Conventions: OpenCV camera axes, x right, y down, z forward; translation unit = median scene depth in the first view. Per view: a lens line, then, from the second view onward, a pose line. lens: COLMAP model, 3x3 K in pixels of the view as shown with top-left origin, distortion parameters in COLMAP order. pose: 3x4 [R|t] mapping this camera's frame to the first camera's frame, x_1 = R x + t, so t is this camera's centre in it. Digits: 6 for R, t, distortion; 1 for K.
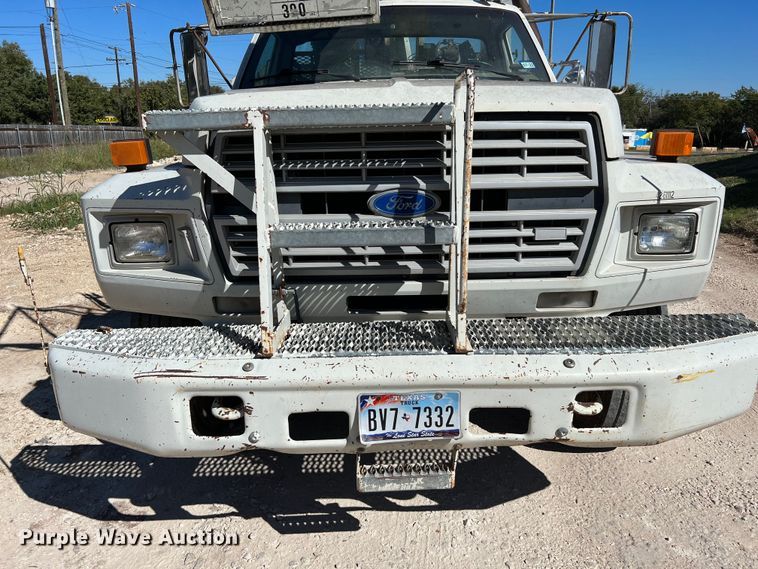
lens RADIAL K [[576.9, 0, 382.1], [0, 576.9, 287.1], [0, 0, 1]] dist [0.051223, -0.046662]
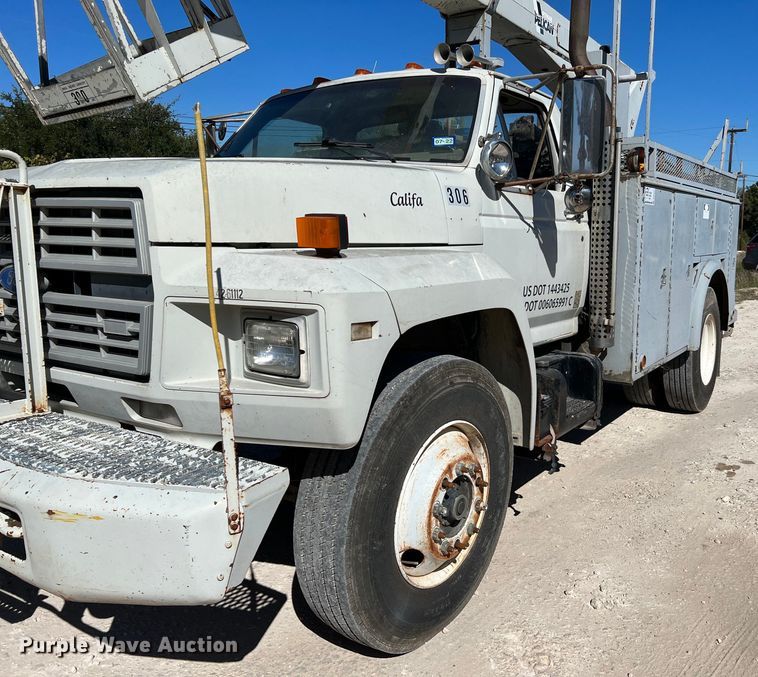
lens RADIAL K [[676.3, 0, 411.7], [0, 676.3, 338.6], [0, 0, 1]] dist [0.026536, 0.014822]
pose [[0.835732, 0.109958, -0.538016, 1.215055], [-0.168621, 0.983800, -0.060863, -0.088479], [0.522607, 0.141586, 0.840735, 0.395427]]
